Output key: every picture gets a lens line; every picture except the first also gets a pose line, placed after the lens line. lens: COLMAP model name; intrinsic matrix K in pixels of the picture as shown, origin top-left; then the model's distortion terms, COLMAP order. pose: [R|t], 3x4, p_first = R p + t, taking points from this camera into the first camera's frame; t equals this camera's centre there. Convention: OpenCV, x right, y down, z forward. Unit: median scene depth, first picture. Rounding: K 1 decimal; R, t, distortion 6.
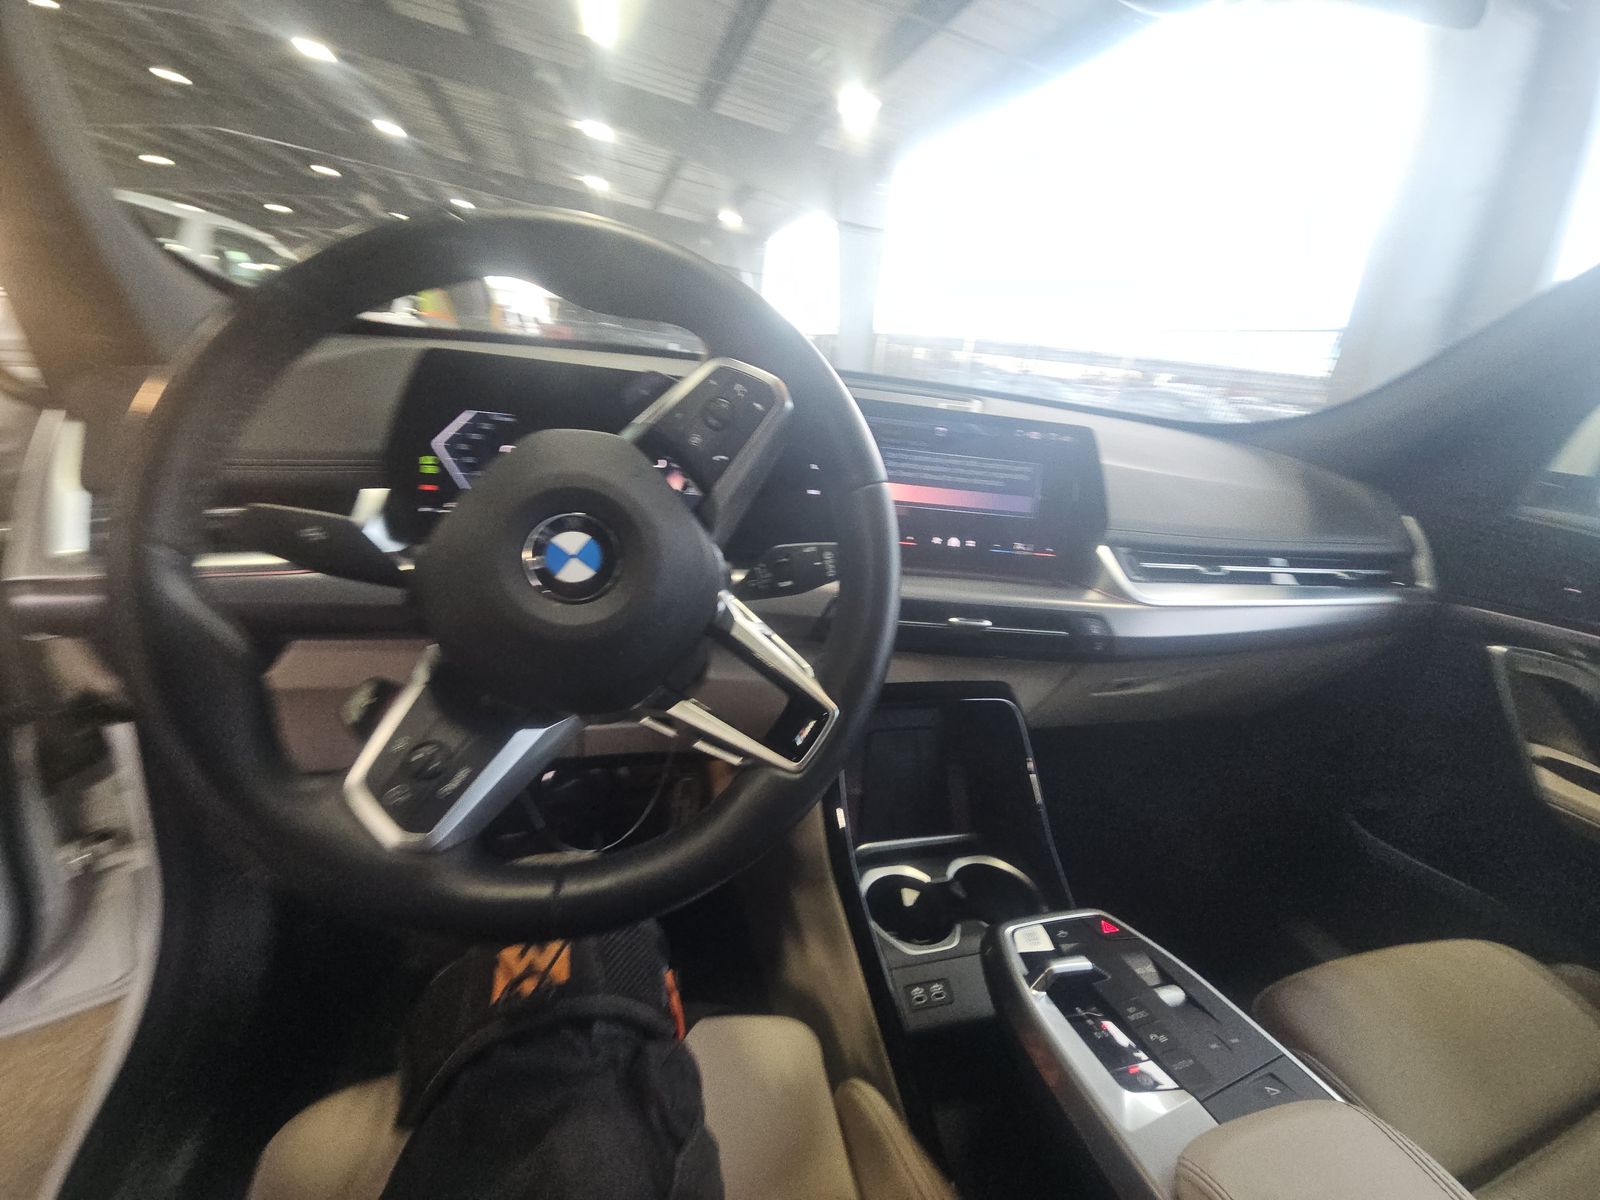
lens RADIAL K [[652.3, 0, 796.5], [0, 652.3, 594.7], [0, 0, 1]] dist [0.002999, -0.001265]
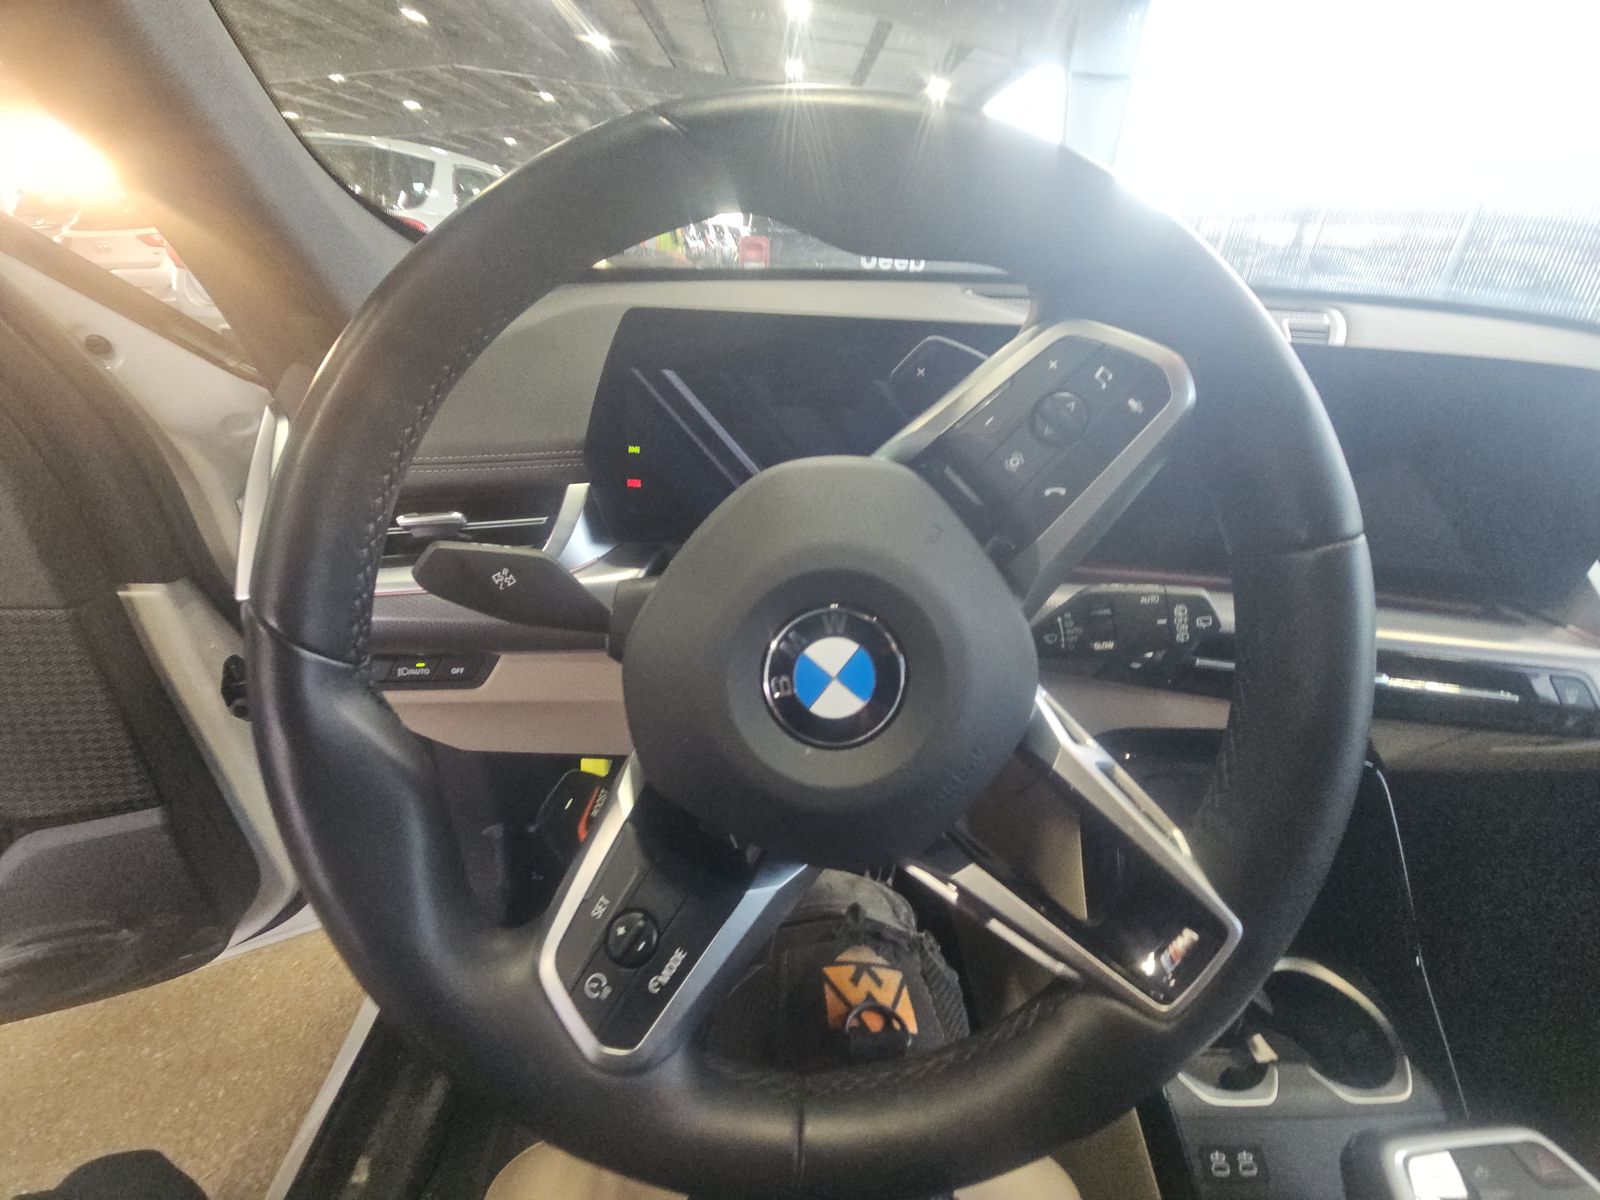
lens RADIAL K [[652.3, 0, 809.4], [0, 652.3, 598.6], [0, 0, 1]] dist [0.002999, -0.001265]
pose [[0.965112, 0.054831, -0.256033, -0.173145], [-0.019900, 0.990360, 0.137079, -0.186070], [0.261081, -0.127201, 0.956900, 0.332449]]
